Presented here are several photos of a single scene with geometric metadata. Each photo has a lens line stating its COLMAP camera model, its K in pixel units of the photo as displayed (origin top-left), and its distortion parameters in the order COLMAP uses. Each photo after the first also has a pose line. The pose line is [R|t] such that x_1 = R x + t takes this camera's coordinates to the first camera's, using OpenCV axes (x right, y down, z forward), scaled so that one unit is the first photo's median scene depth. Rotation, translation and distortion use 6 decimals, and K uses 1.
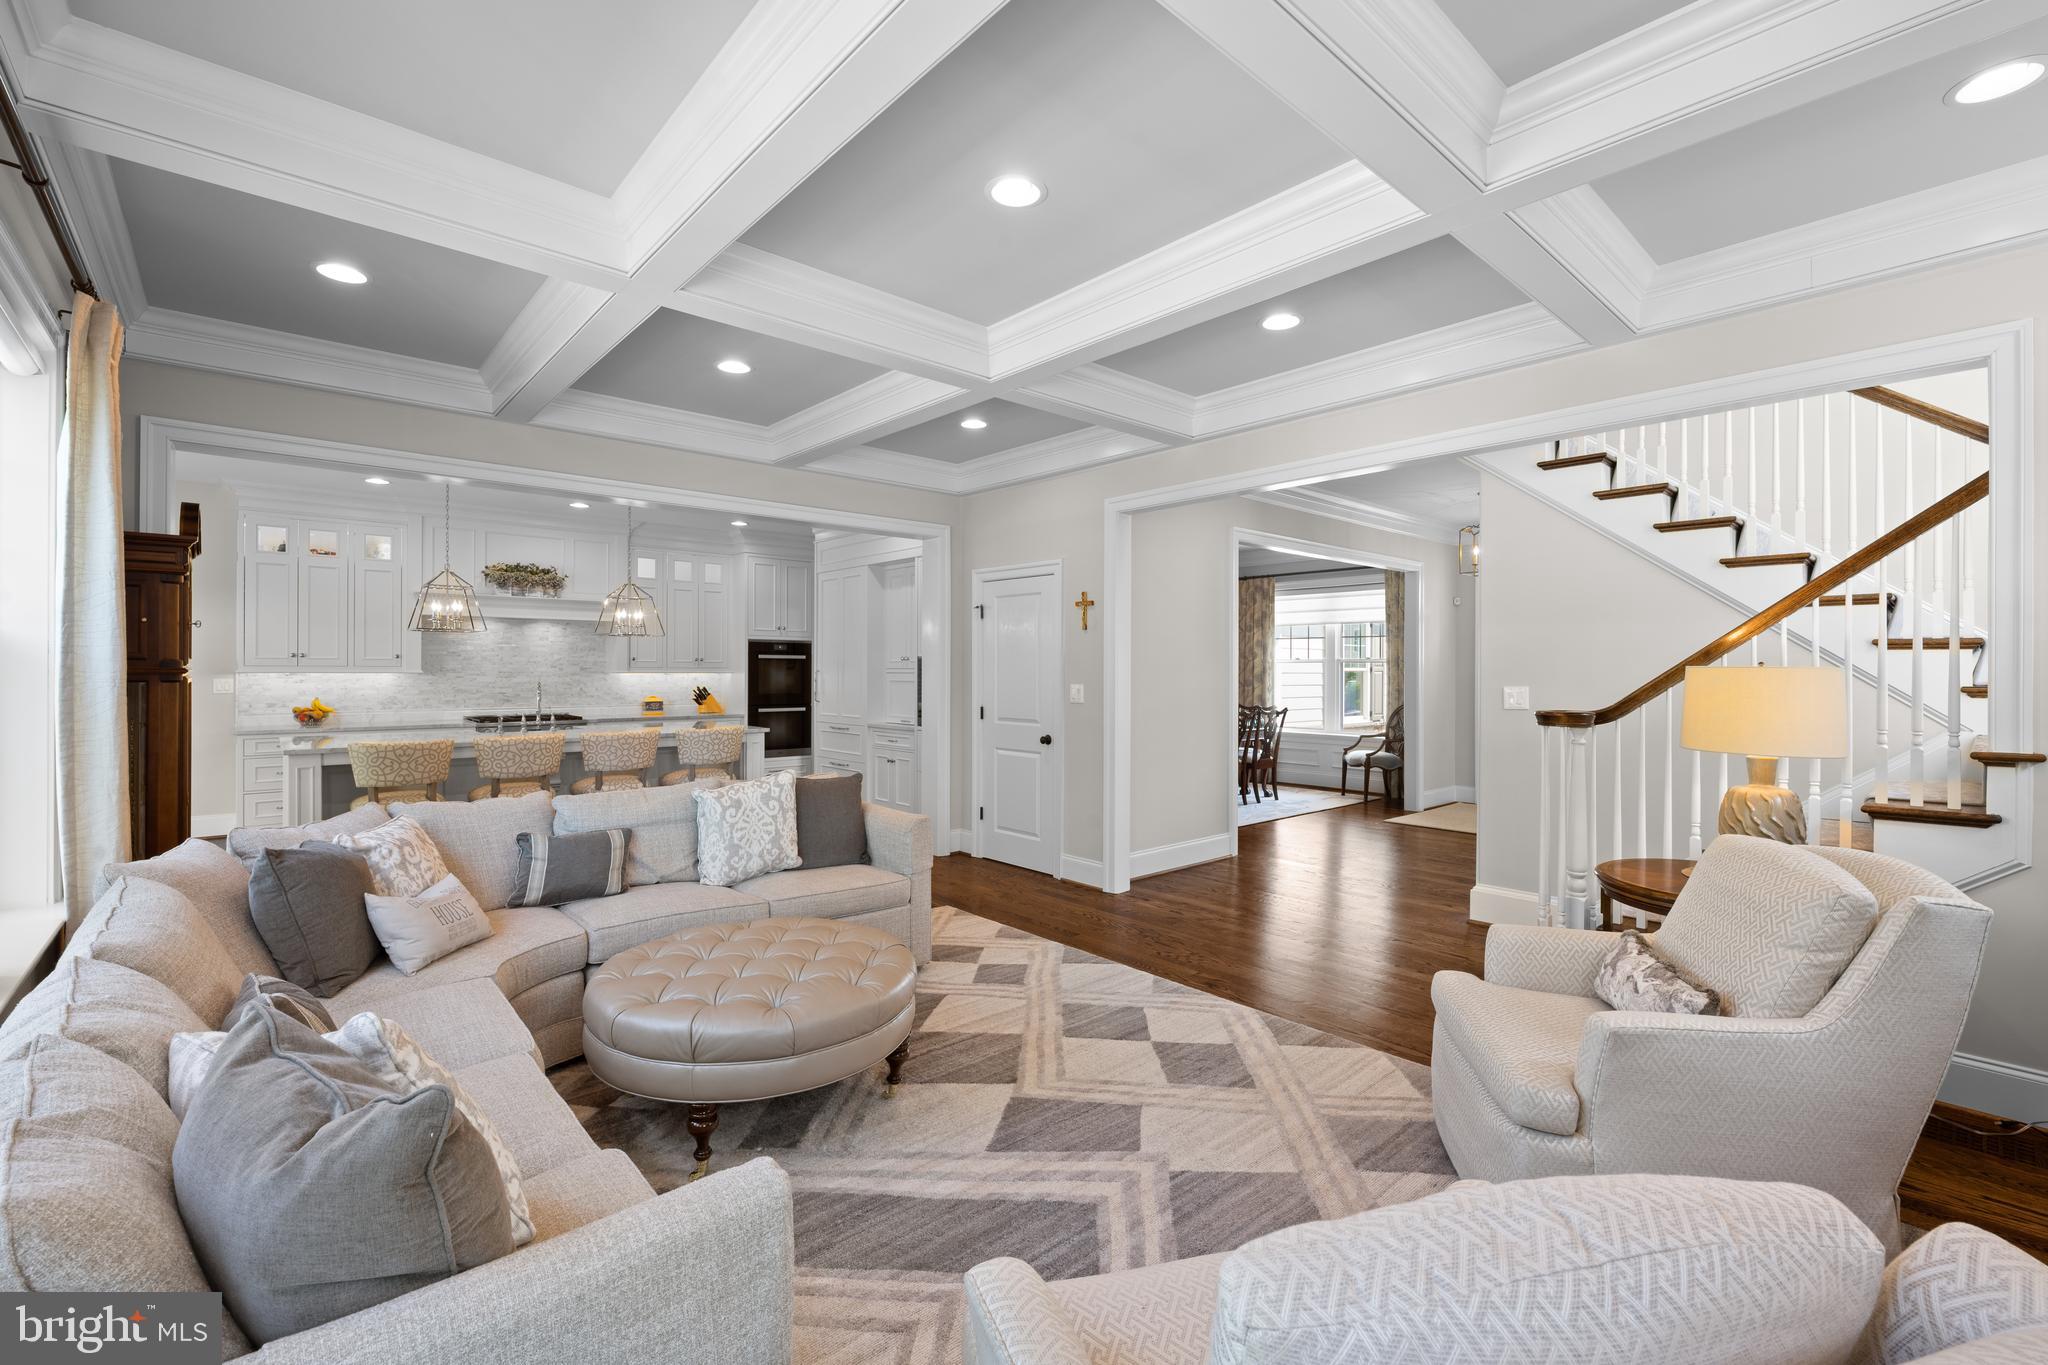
lens RADIAL K [[872.0, 0, 1021.4], [0, 872.0, 671.1], [0, 0, 1]] dist [-0.001964, -0.000169]
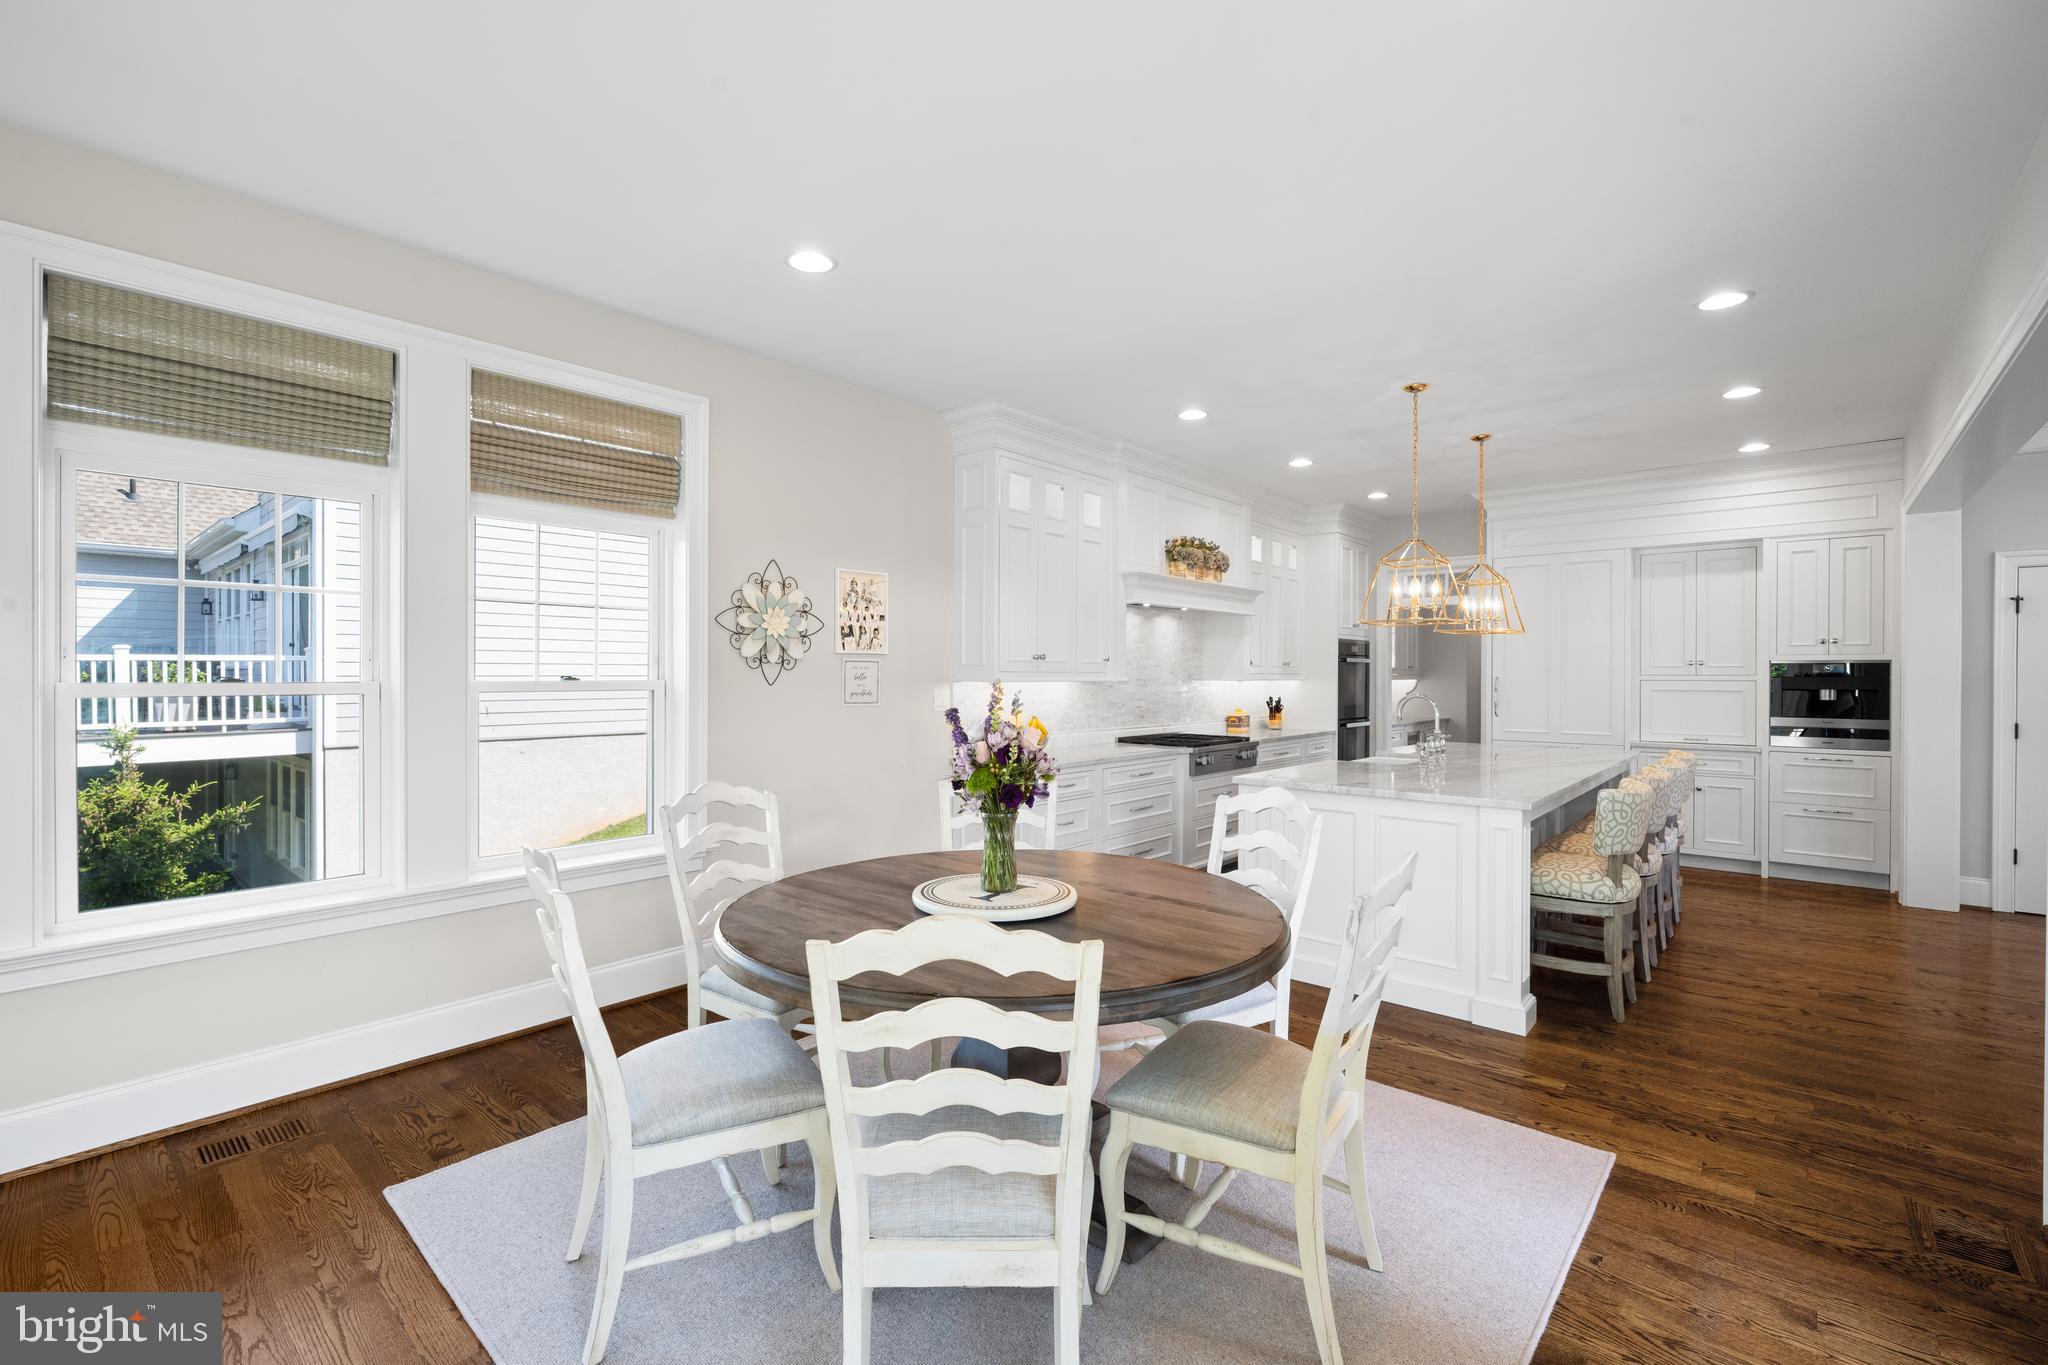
lens RADIAL K [[878.6, 0, 1029.0], [0, 878.6, 679.7], [0, 0, 1]] dist [-0.004687, -0.000322]
pose [[0.992313, -0.001008, 0.123749, -0.784623], [0.000521, 0.999992, 0.003968, -0.002066], [-0.123752, -0.003873, 0.992306, 0.242383]]
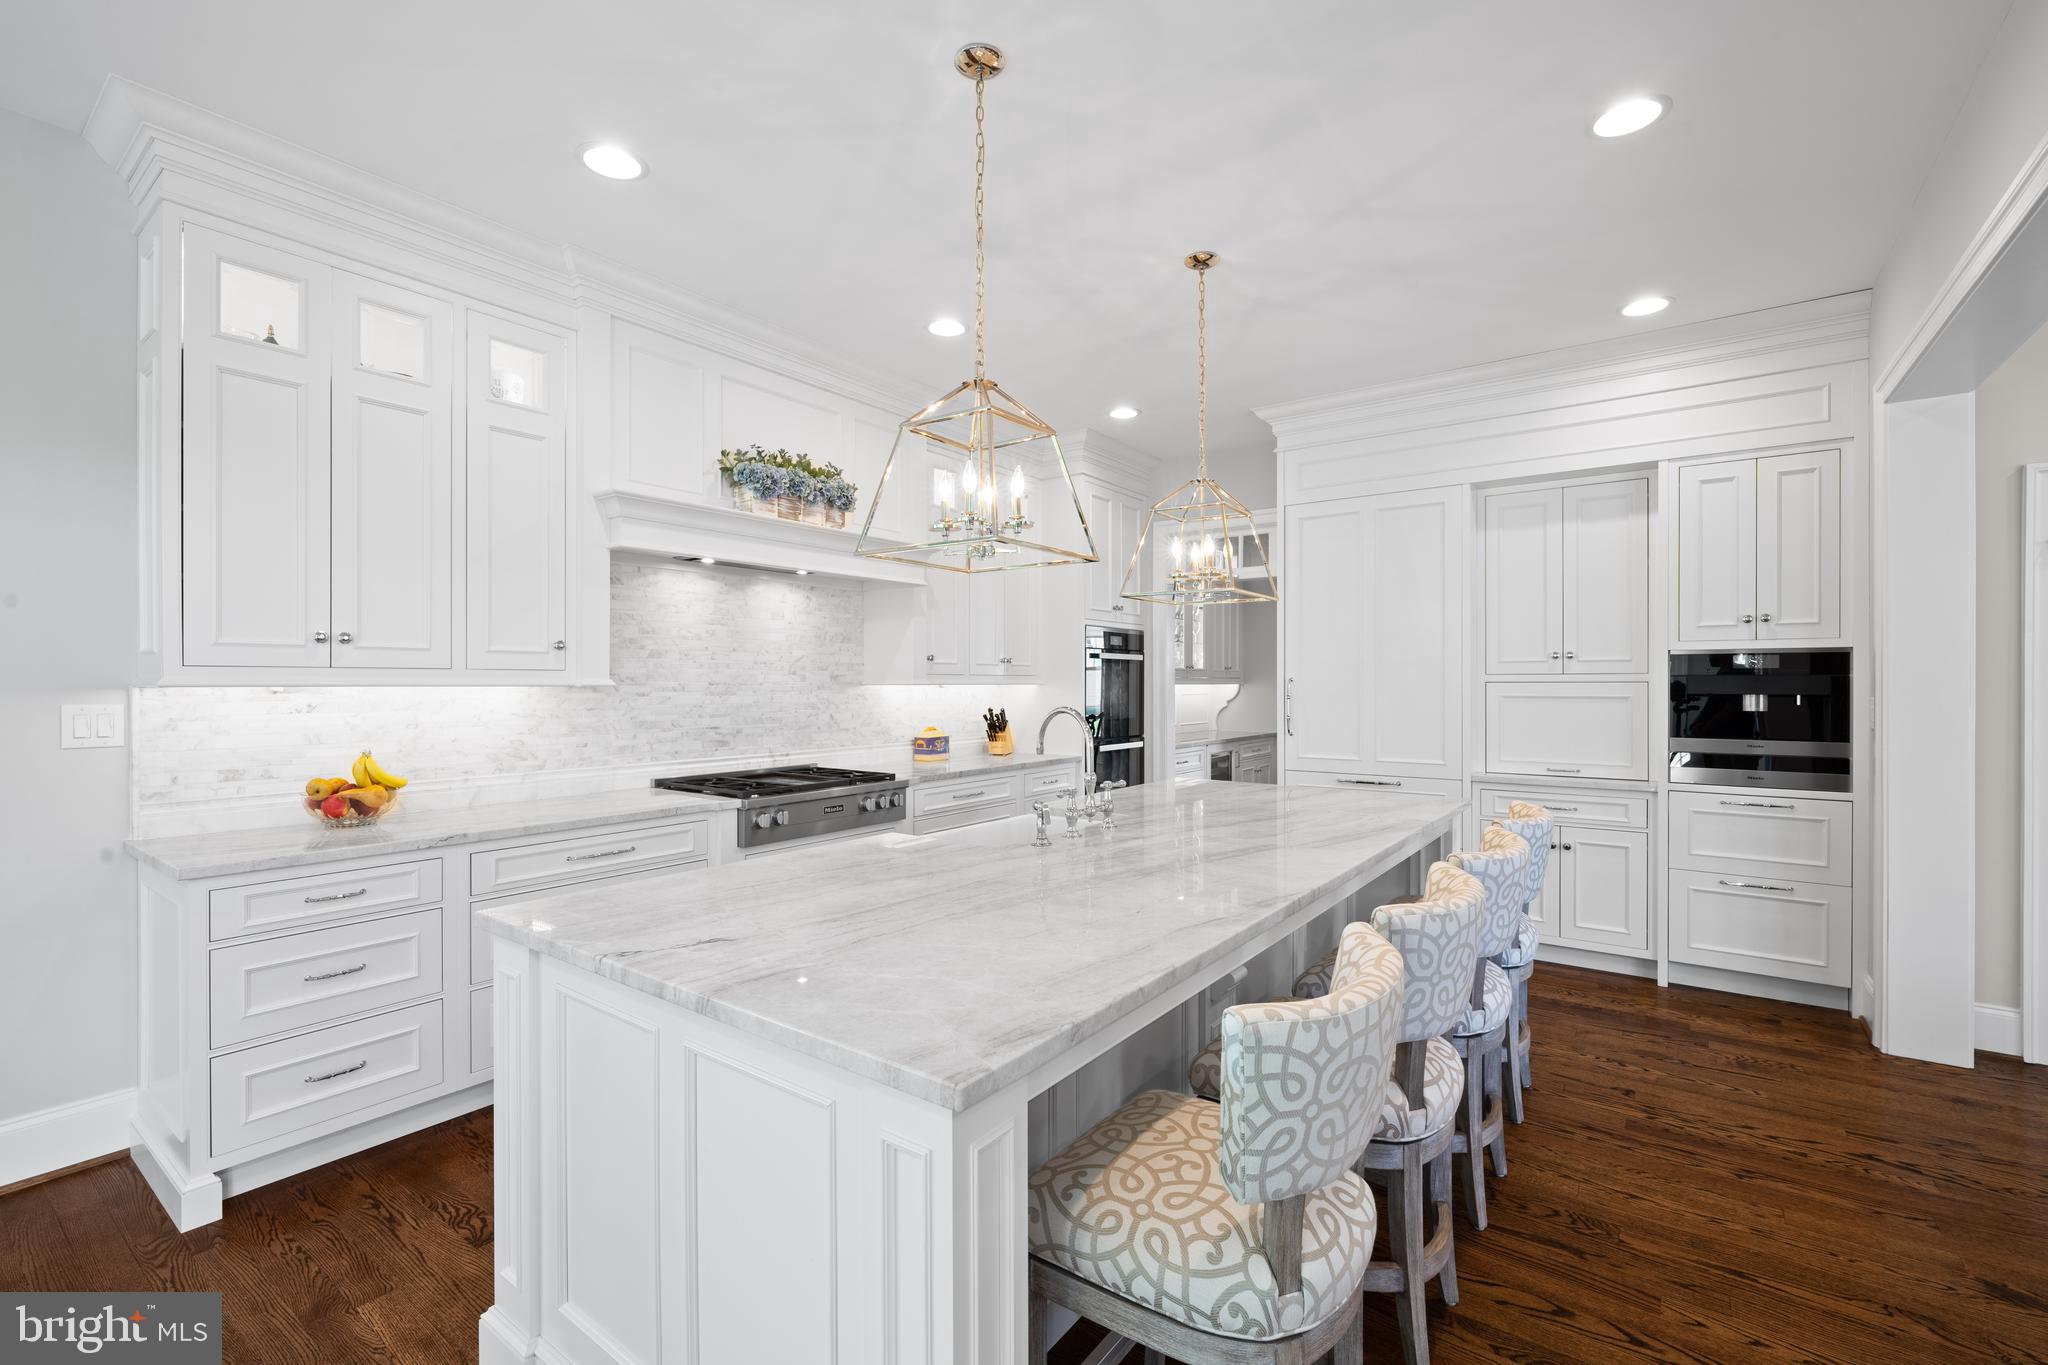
lens RADIAL K [[883.1, 0, 1023.2], [0, 883.1, 687.0], [0, 0, 1]] dist [-0.003931, -0.000234]
pose [[0.978389, -0.004377, 0.206725, -0.527806], [0.003739, 0.999987, 0.003478, 0.001954], [-0.206738, -0.002630, 0.978393, 0.490099]]
